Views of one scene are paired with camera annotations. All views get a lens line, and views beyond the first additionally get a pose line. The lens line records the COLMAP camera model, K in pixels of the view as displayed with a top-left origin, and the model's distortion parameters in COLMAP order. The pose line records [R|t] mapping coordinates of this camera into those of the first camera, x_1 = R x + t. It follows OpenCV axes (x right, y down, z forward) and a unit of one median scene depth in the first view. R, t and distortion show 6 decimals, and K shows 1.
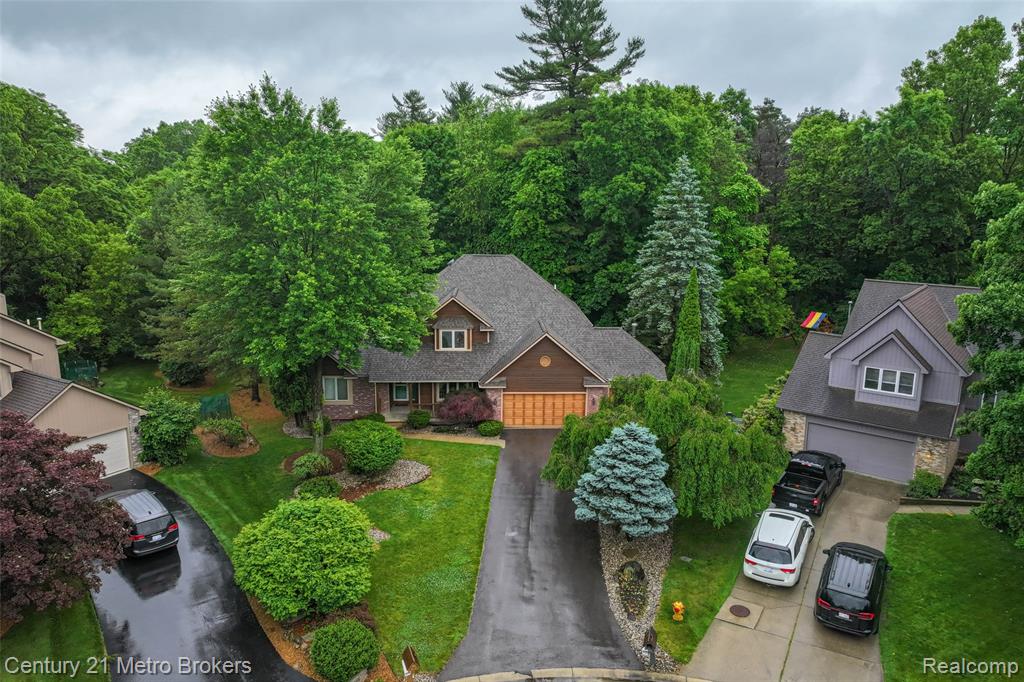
lens RADIAL K [[715.8, 0, 512.0], [0, 715.8, 341.0], [0, 0, 1]] dist [-0.000266, -0.001487]
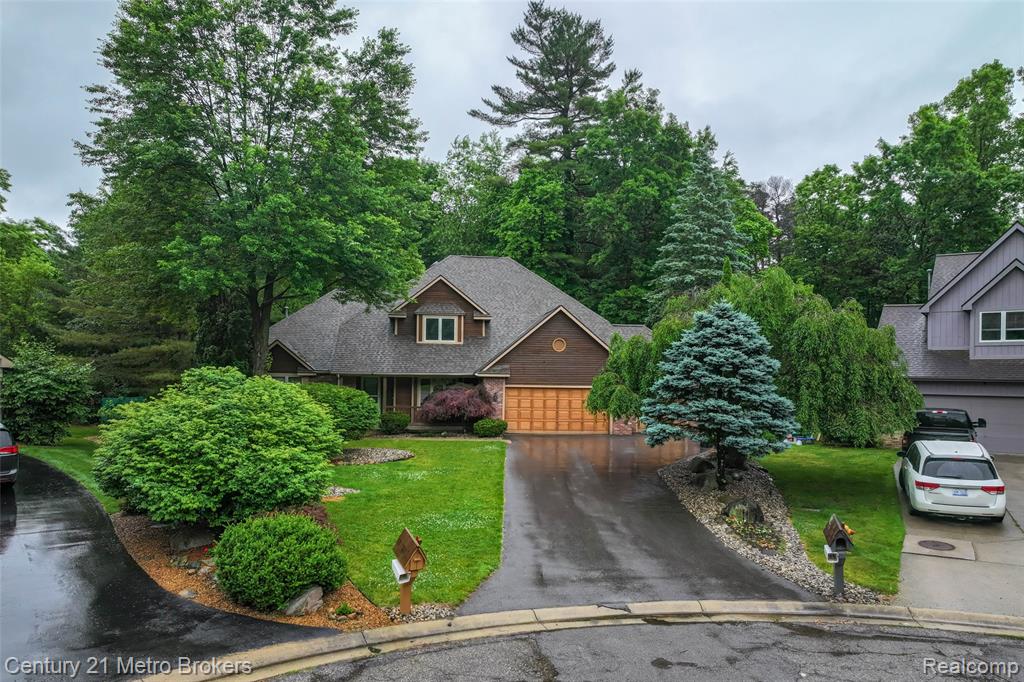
lens RADIAL K [[718.2, 0, 512.4], [0, 718.2, 375.7], [0, 0, 1]] dist [0.002931, 0.002326]
pose [[0.998216, 0.007435, 0.059239, -0.050697], [0.004721, 0.979278, -0.202467, 0.218004], [-0.059517, 0.202386, 0.977496, 0.235745]]
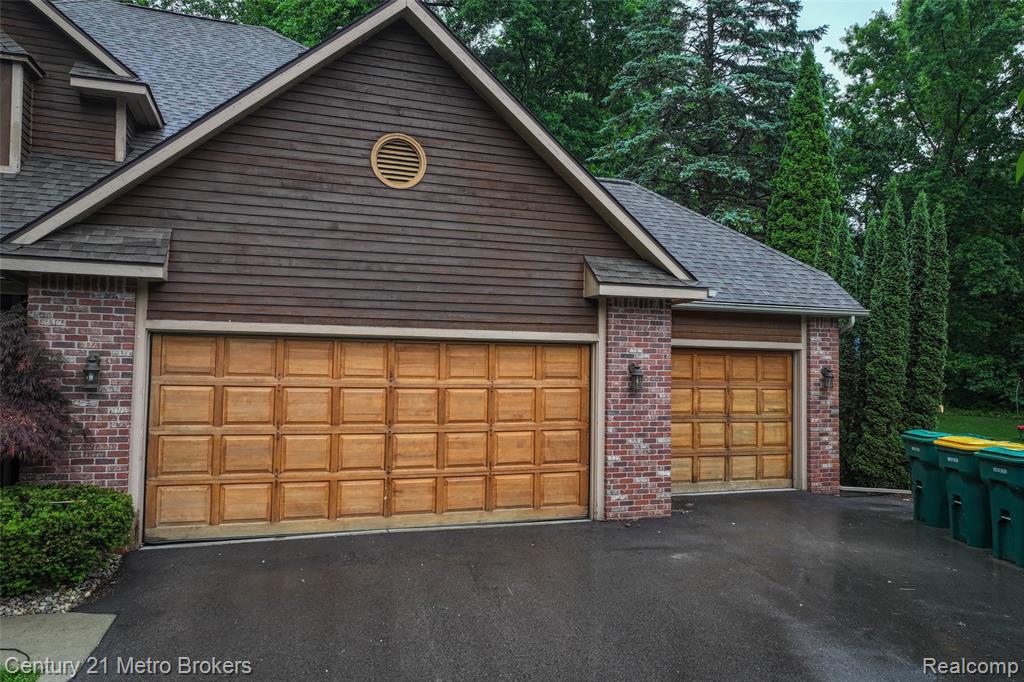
lens RADIAL K [[710.4, 0, 512.0], [0, 710.4, 341.0], [0, 0, 1]] dist [-0.003871, 0.006961]
pose [[0.955513, 0.018767, 0.294350, 0.019963], [0.054779, 0.969319, -0.239625, 0.120572], [-0.289816, 0.245089, 0.925169, 0.816244]]
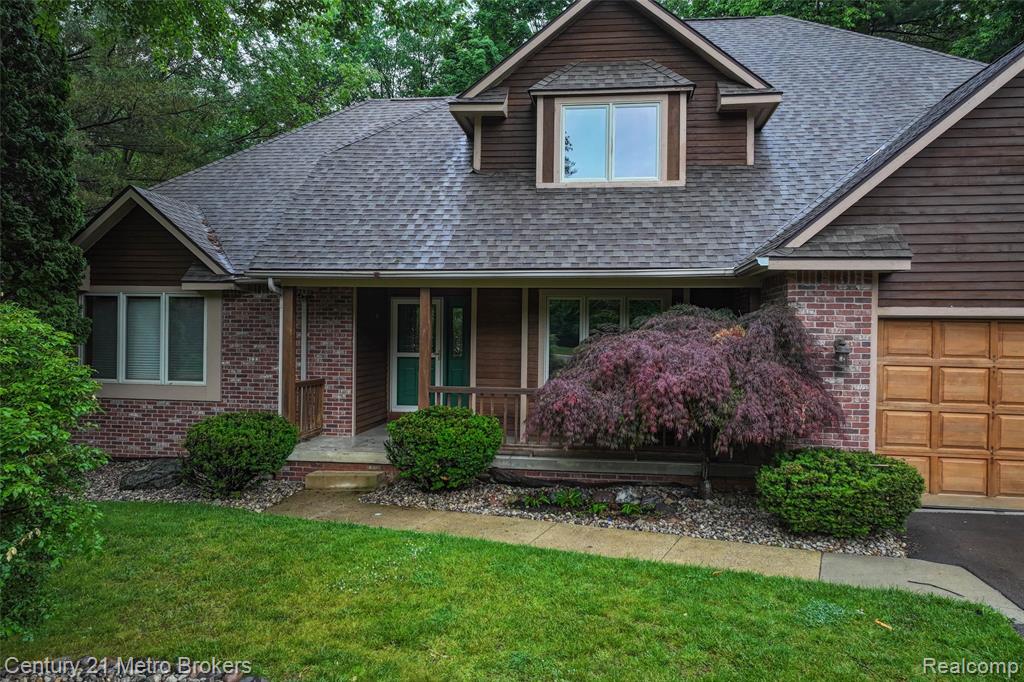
lens RADIAL K [[710.4, 0, 512.0], [0, 710.4, 341.0], [0, 0, 1]] dist [-0.003871, 0.006961]
pose [[0.984927, 0.006132, -0.172862, -0.075318], [-0.041834, 0.978147, -0.203662, 0.121938], [0.167836, 0.207824, 0.963660, 0.799397]]
